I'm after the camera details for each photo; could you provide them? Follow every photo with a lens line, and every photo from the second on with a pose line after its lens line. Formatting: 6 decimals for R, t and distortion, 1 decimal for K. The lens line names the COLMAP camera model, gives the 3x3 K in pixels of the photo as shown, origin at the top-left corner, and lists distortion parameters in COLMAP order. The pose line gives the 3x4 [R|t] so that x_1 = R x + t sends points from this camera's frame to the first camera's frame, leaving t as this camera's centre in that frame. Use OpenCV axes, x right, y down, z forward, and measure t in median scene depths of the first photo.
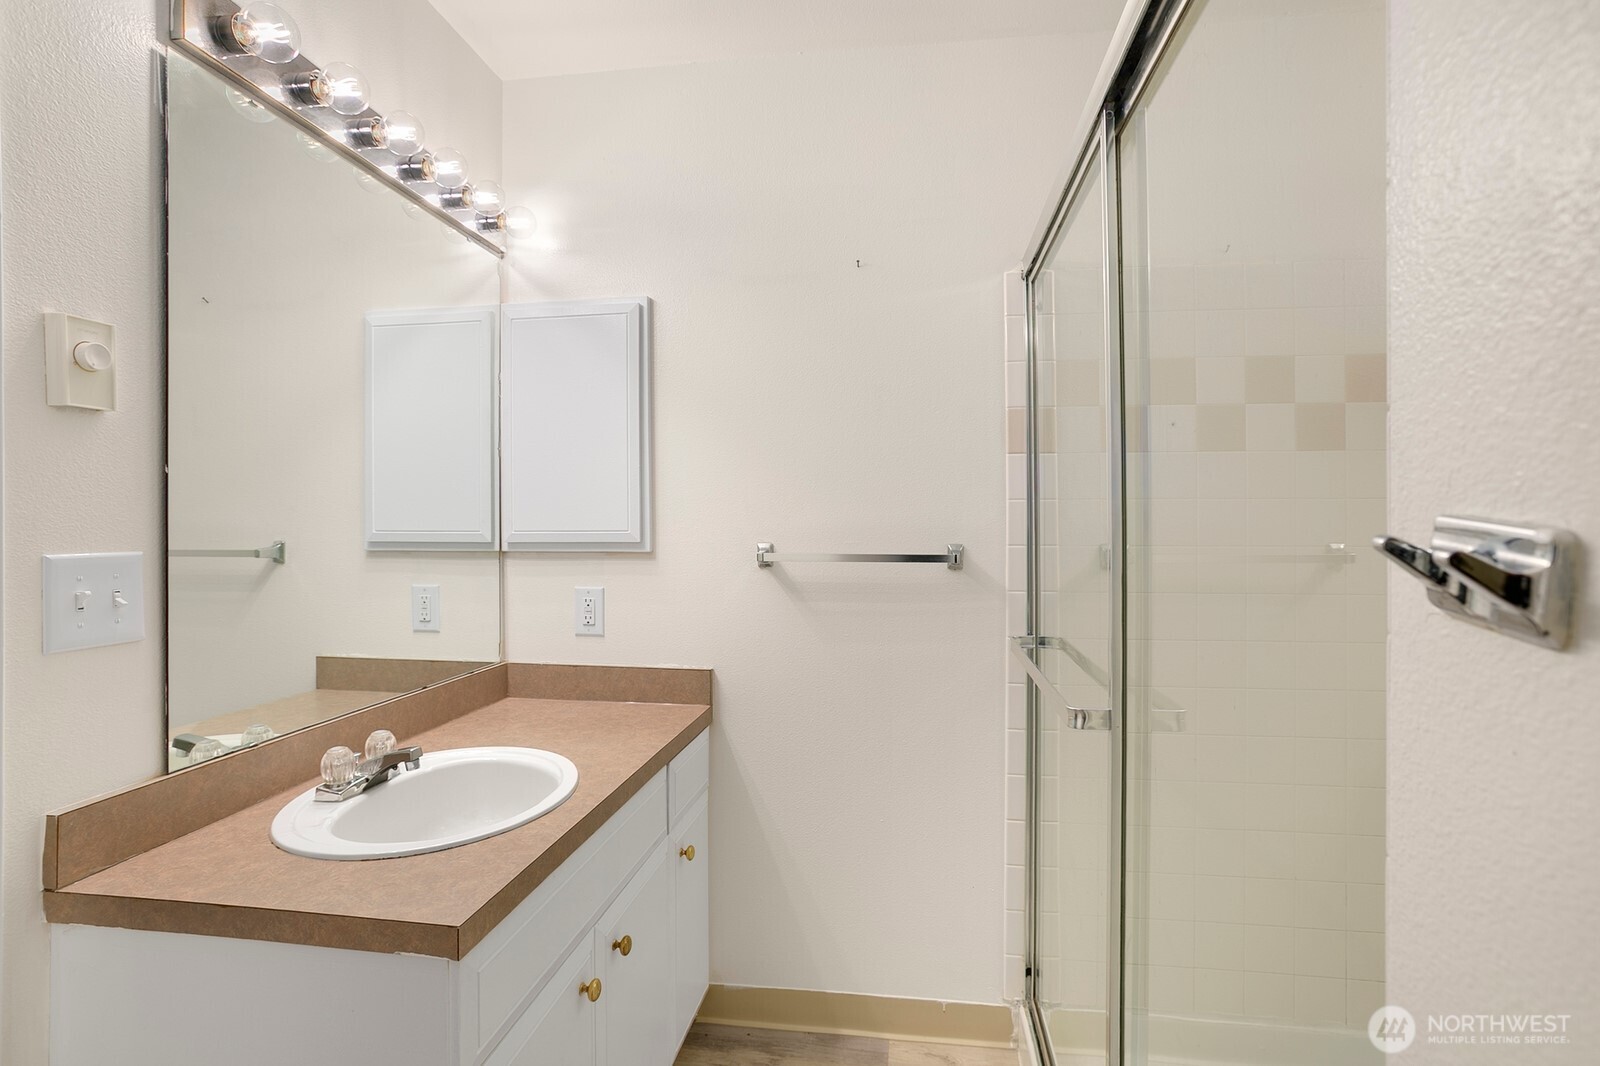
lens RADIAL K [[792.4, 0, 794.7], [0, 792.4, 539.6], [0, 0, 1]] dist [-0.067694, 0.032928]
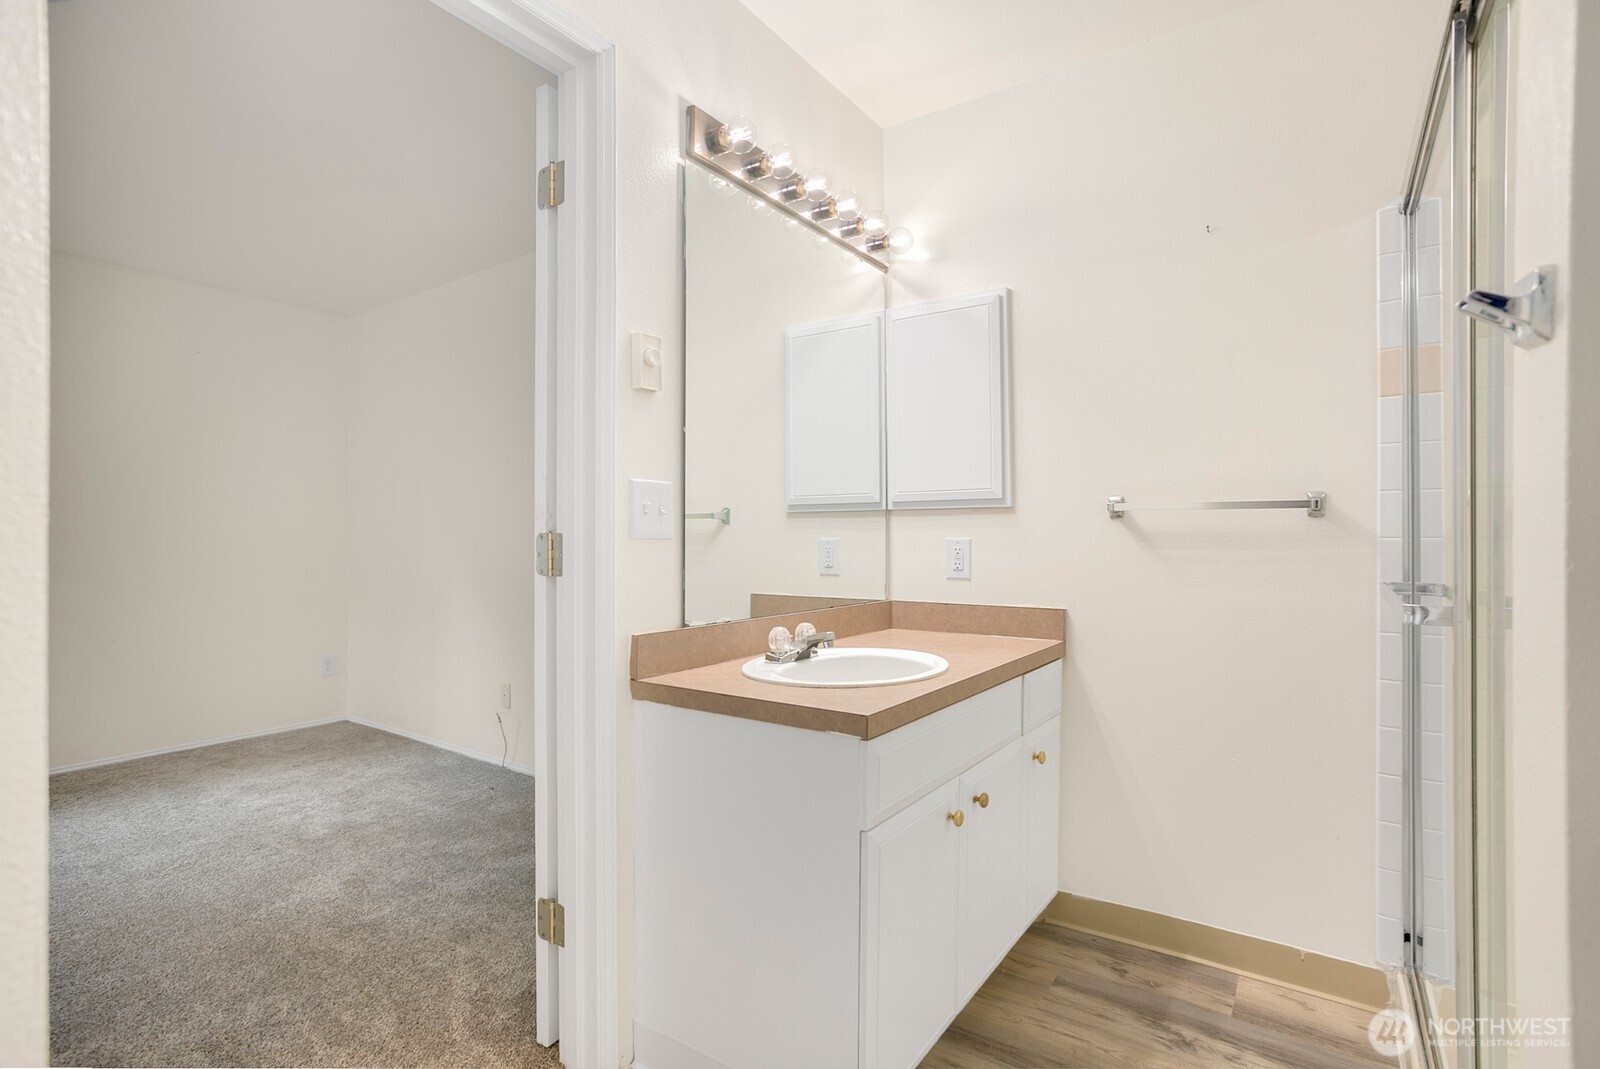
lens RADIAL K [[752.2, 0, 800.0], [0, 752.2, 534.5], [0, 0, 1]] dist [-0.061301, 0.033243]
pose [[0.895133, 0.000743, -0.445799, 0.033792], [-0.002272, 0.999993, -0.002895, 0.067649], [0.445794, 0.003605, 0.895128, -0.134504]]
